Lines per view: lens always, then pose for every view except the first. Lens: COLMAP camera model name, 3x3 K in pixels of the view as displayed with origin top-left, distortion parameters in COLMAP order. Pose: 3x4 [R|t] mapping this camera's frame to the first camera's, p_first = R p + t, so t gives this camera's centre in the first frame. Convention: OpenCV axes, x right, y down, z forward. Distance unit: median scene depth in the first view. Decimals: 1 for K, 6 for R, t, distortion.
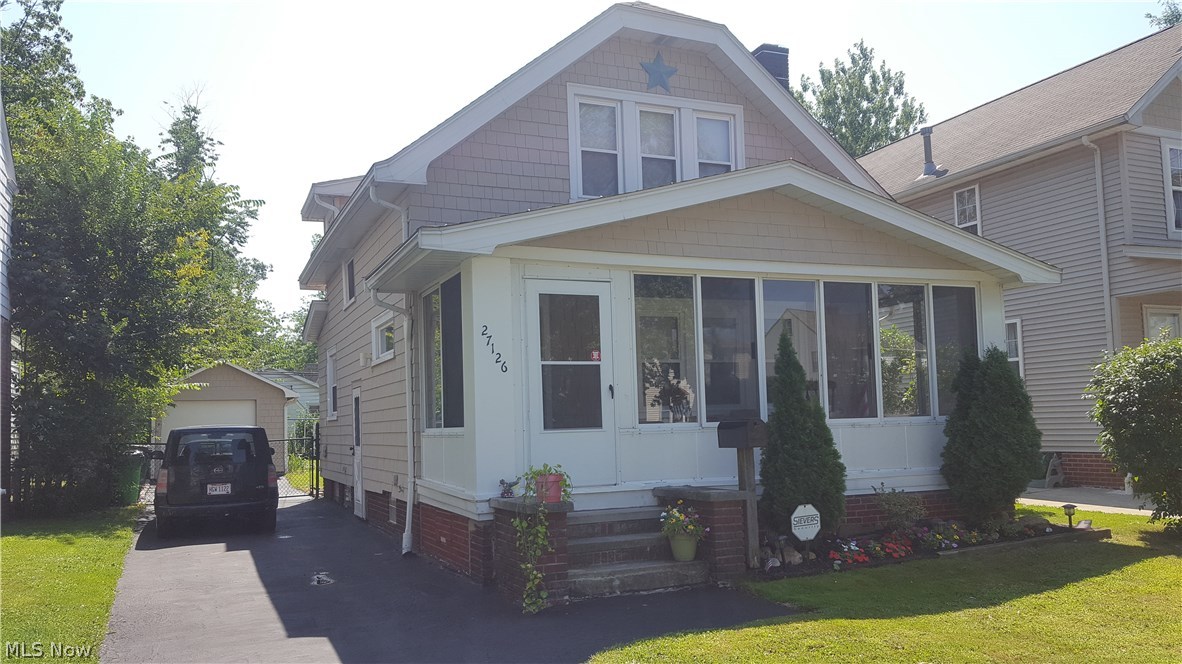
lens RADIAL K [[882.2, 0, 570.9], [0, 882.2, 368.1], [0, 0, 1]] dist [0.089773, -0.131295]
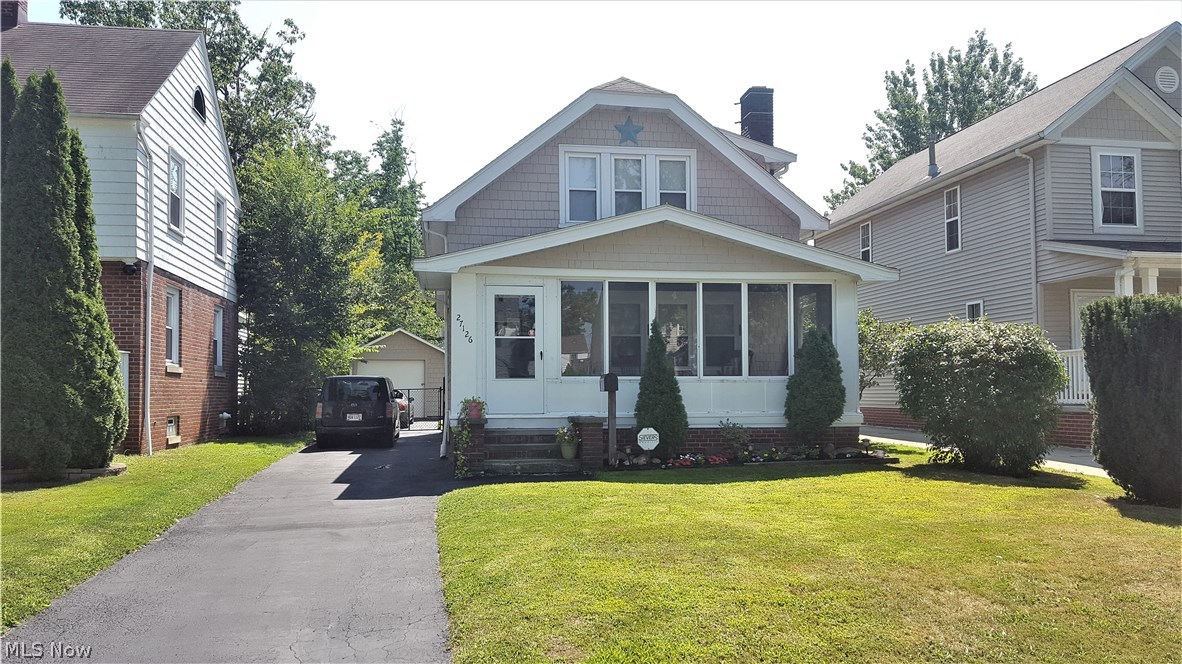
lens RADIAL K [[882.2, 0, 574.9], [0, 882.2, 348.7], [0, 0, 1]] dist [0.089773, -0.131295]
pose [[0.968750, 0.011043, -0.247792, 0.396246], [-0.006626, 0.999804, 0.018650, -0.012567], [0.247949, -0.016425, 0.968634, -0.421839]]
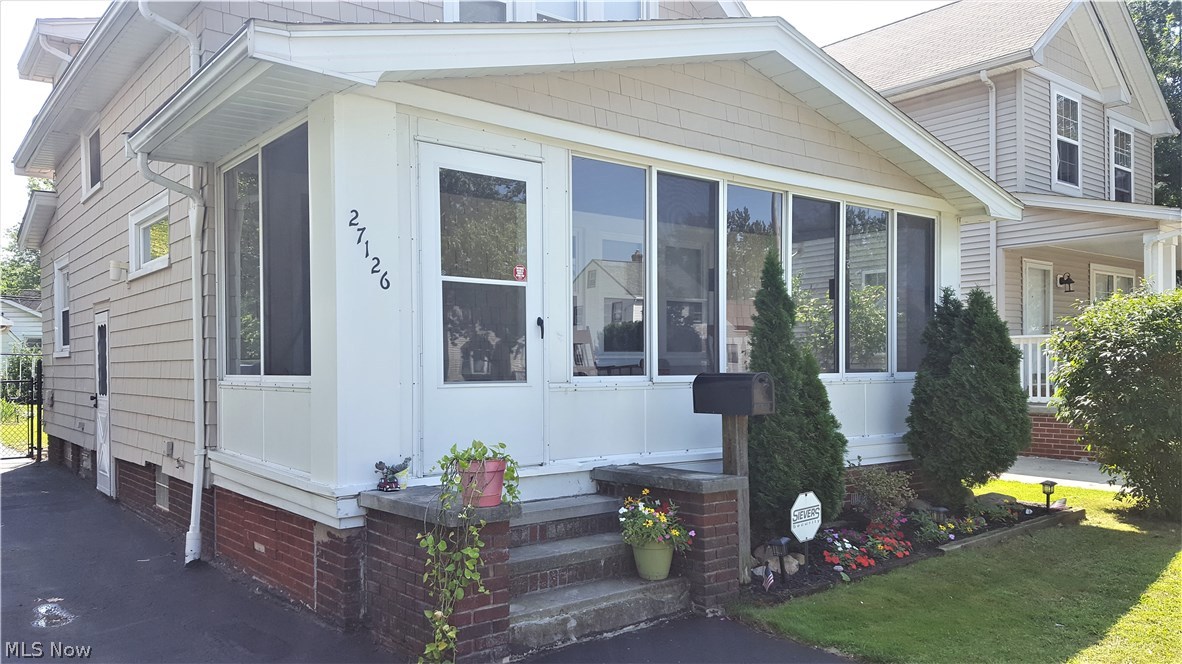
lens RADIAL K [[882.2, 0, 587.9], [0, 882.2, 370.8], [0, 0, 1]] dist [0.089773, -0.131295]
pose [[0.962526, 0.022718, 0.270237, -0.079185], [-0.039979, 0.997484, 0.058543, 0.014759], [-0.268227, -0.067153, 0.961012, 0.271057]]
